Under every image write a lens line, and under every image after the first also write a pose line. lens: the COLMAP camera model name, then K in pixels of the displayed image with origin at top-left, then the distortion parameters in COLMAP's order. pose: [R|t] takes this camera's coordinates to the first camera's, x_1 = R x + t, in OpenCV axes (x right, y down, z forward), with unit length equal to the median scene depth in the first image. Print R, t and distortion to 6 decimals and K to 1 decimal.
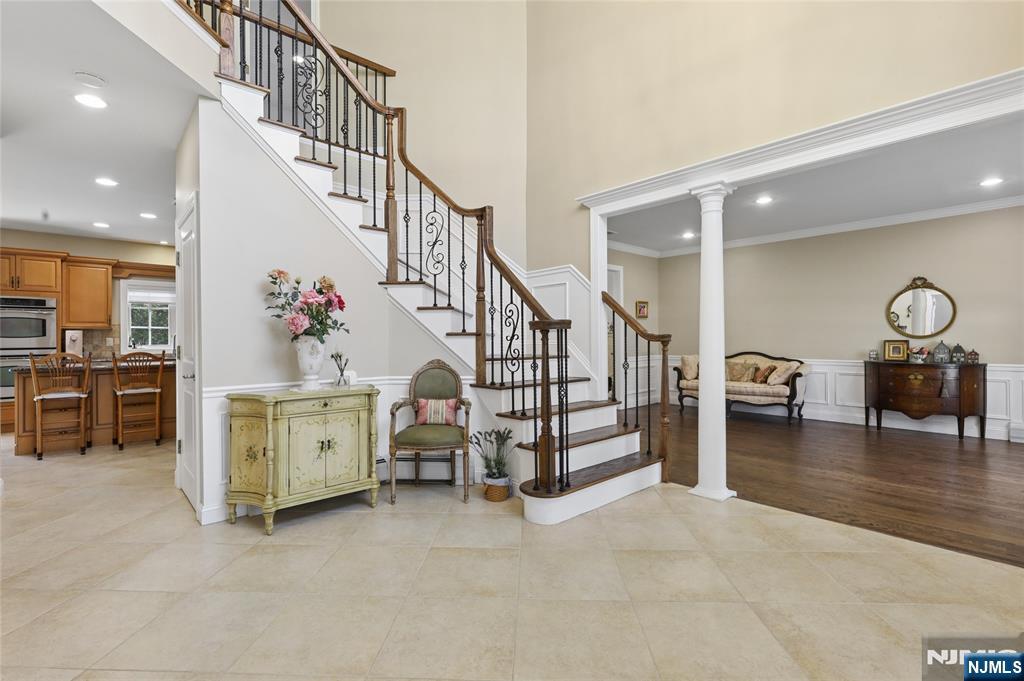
lens RADIAL K [[466.8, 0, 517.5], [0, 466.8, 343.2], [0, 0, 1]] dist [-0.000208, -0.000061]
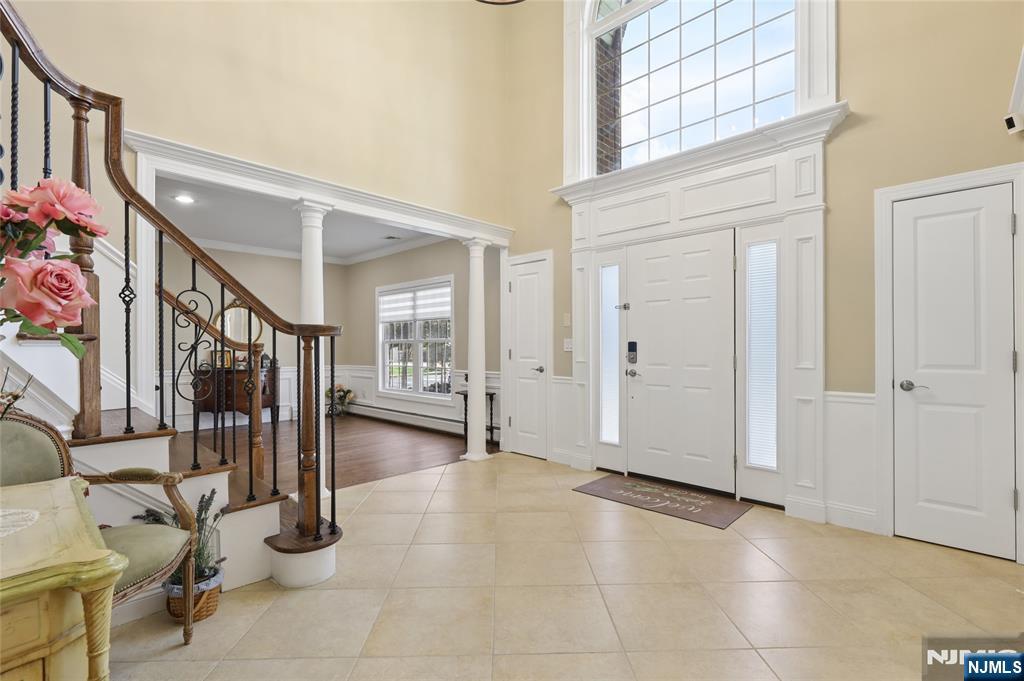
lens RADIAL K [[466.8, 0, 517.5], [0, 466.8, 343.2], [0, 0, 1]] dist [-0.000208, -0.000061]
pose [[-0.078092, 0.013990, 0.996848, -0.766153], [0.010360, 0.999859, -0.013221, -0.002528], [-0.996892, 0.009295, -0.078226, 0.719287]]
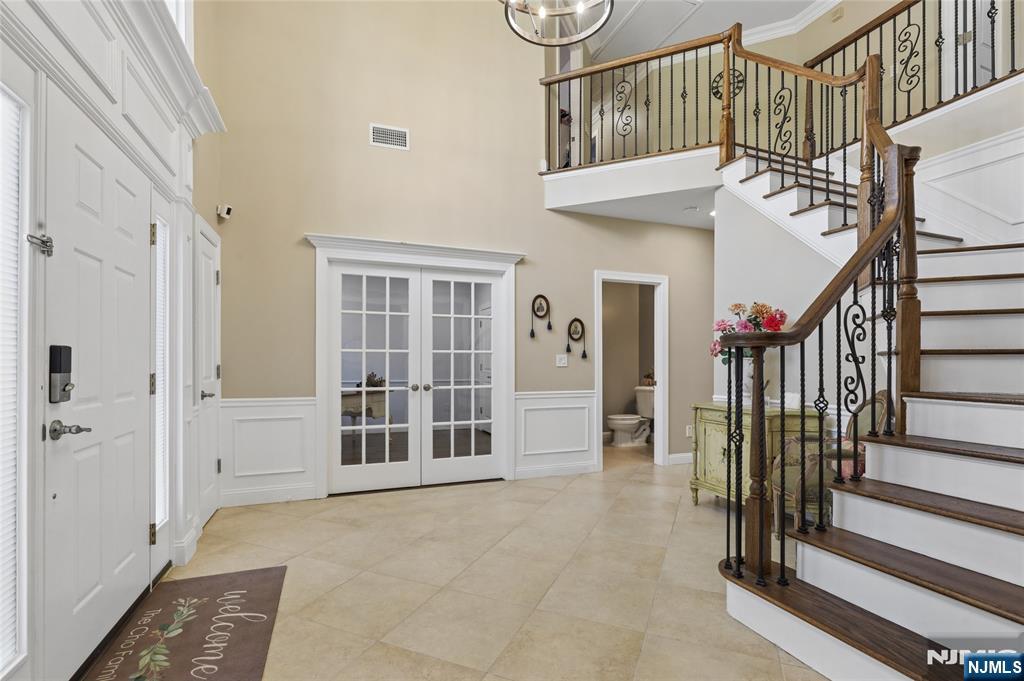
lens RADIAL K [[461.8, 0, 513.0], [0, 461.8, 361.2], [0, 0, 1]] dist [-0.000989, -0.000147]
pose [[-0.359330, 0.001348, -0.933209, 0.863225], [-0.008927, 0.999948, 0.004881, -0.011661], [0.933168, 0.010085, -0.359300, 0.919443]]
